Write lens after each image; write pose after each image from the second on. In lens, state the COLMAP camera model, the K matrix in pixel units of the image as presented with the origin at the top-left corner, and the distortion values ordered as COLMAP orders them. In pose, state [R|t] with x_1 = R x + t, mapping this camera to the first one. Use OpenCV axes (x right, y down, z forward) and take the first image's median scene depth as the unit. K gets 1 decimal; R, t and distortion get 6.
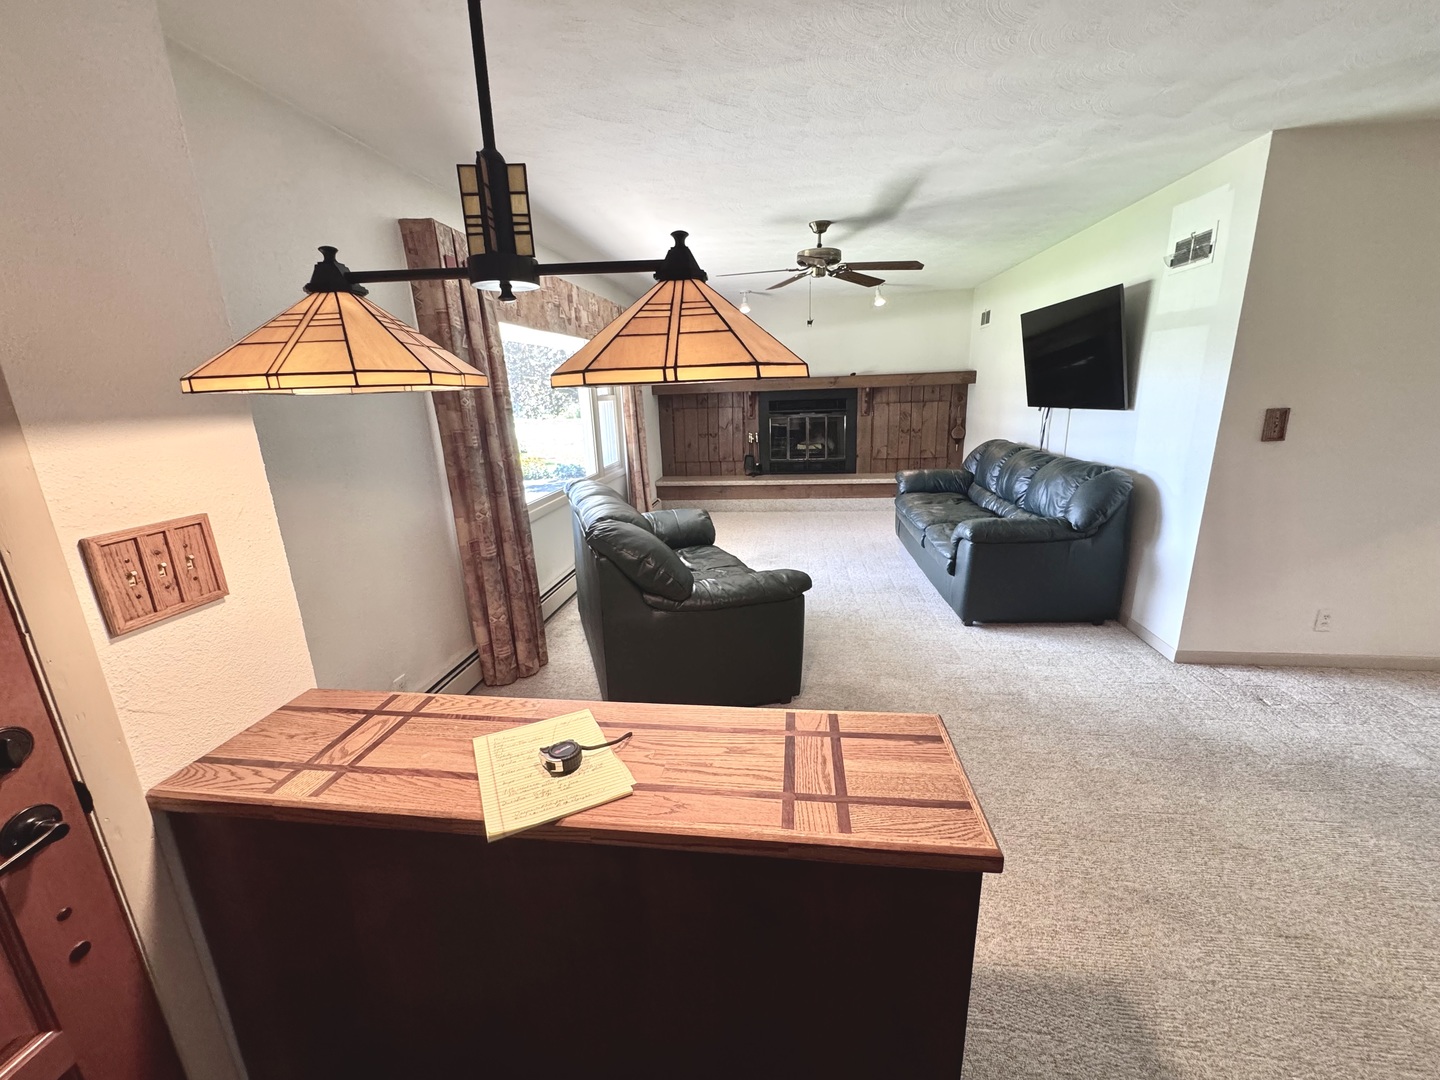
lens RADIAL K [[575.4, 0, 718.9], [0, 575.4, 539.7], [0, 0, 1]] dist [-0.003225, 0.000203]
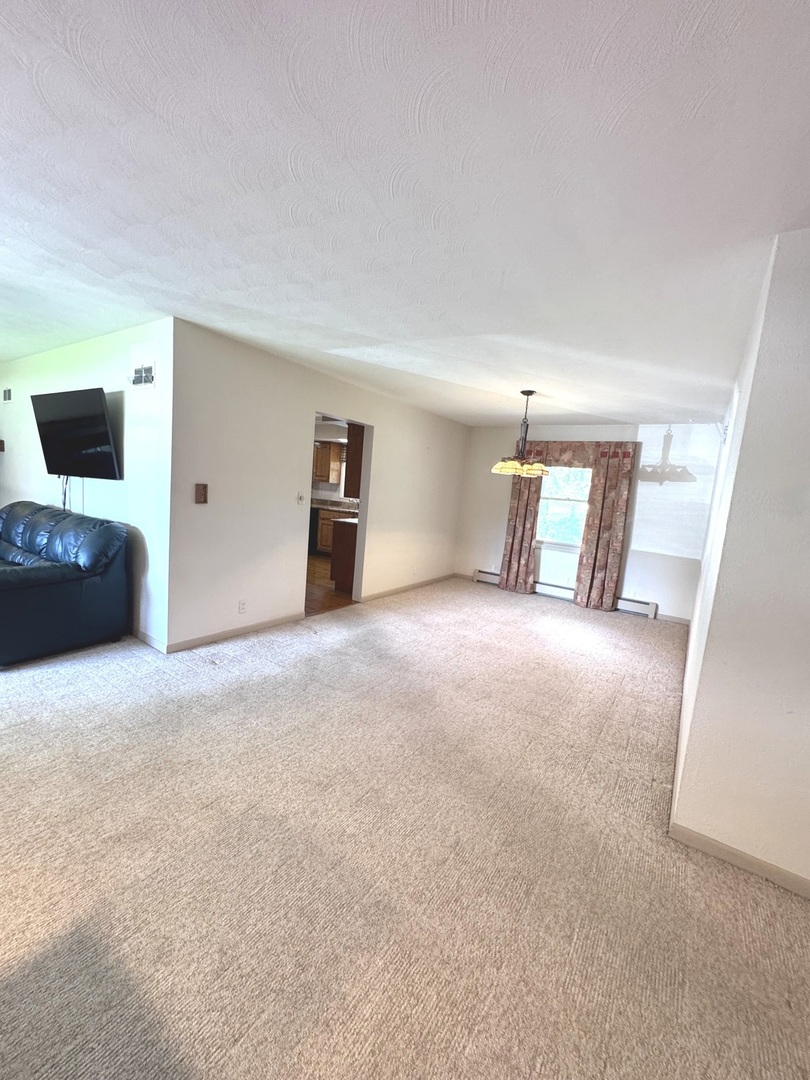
lens RADIAL K [[431.5, 0, 407.1], [0, 431.5, 540.9], [0, 0, 1]] dist [-0.003225, 0.000203]
pose [[0.449735, -0.039548, 0.892286, 0.109682], [0.132310, 0.990947, -0.022767, 0.036734], [-0.883308, 0.128297, 0.450896, -0.058927]]
